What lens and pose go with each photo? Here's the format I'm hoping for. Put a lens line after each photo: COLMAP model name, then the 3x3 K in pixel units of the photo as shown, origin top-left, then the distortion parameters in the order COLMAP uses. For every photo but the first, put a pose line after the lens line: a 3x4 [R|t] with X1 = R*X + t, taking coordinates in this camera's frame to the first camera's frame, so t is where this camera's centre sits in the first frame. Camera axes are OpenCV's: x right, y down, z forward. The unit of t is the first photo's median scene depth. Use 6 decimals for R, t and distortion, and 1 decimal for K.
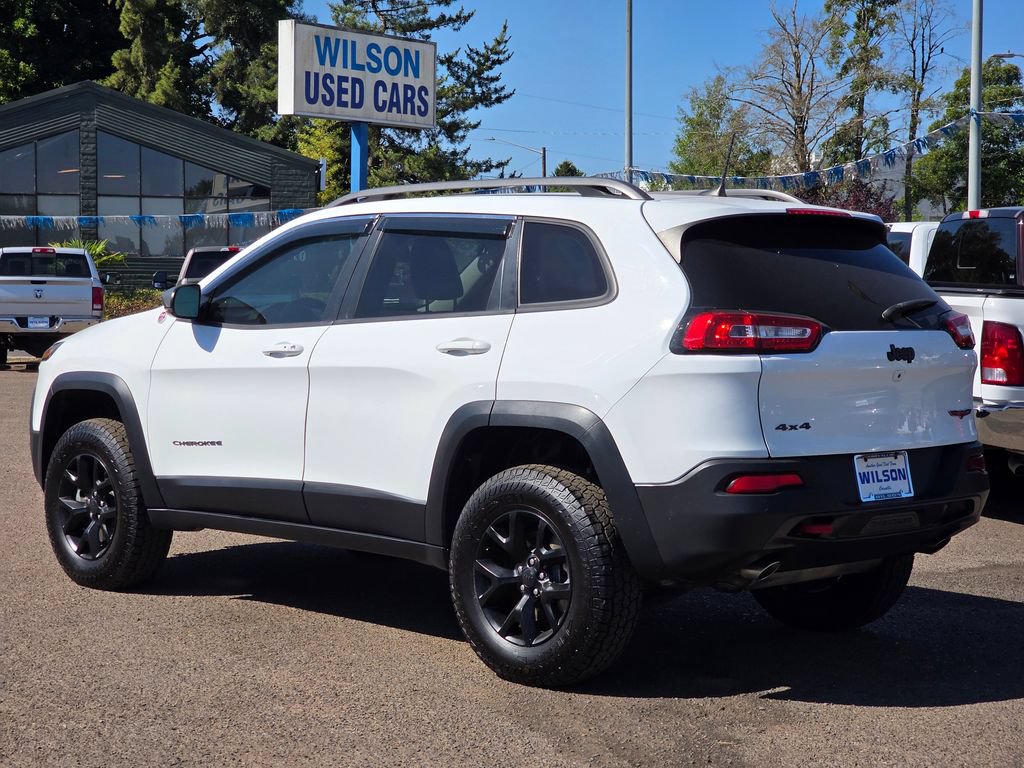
lens RADIAL K [[1881.9, 0, 516.1], [0, 1881.9, 383.4], [0, 0, 1]] dist [0.039879, 0.000000]
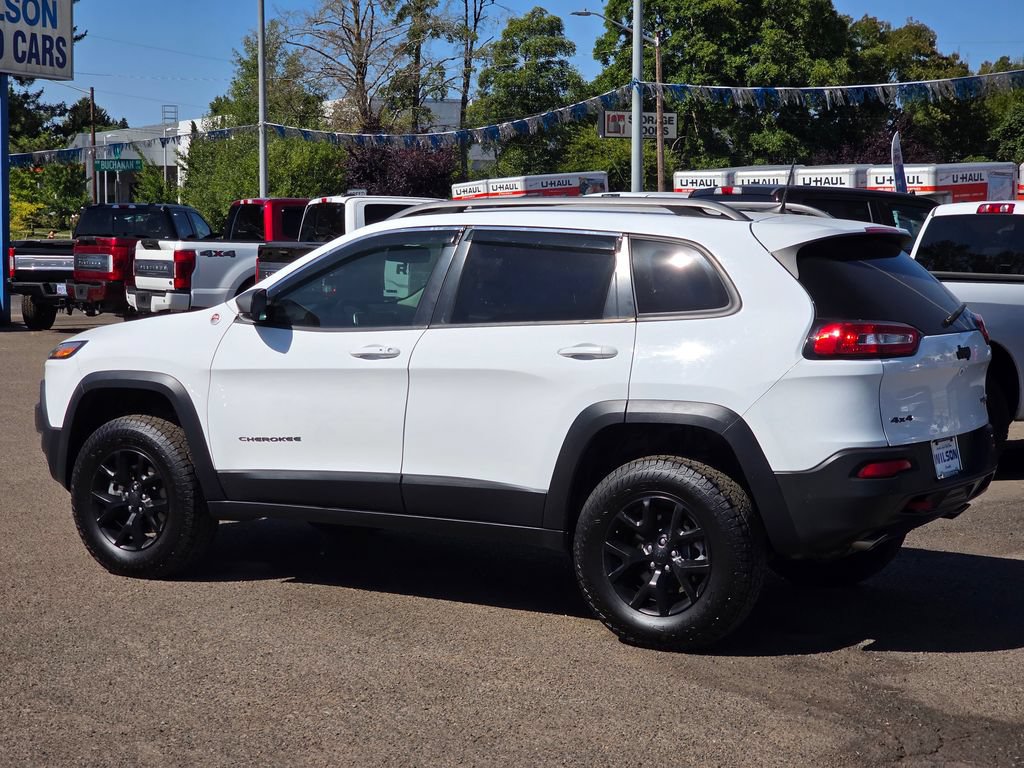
lens RADIAL K [[1881.9, 0, 501.4], [0, 1881.9, 382.3], [0, 0, 1]] dist [0.039879, 0.000000]
pose [[0.969344, -0.022676, 0.244658, -0.306061], [0.014779, 0.999310, 0.034068, -0.034944], [-0.245262, -0.029408, 0.969011, -0.061960]]
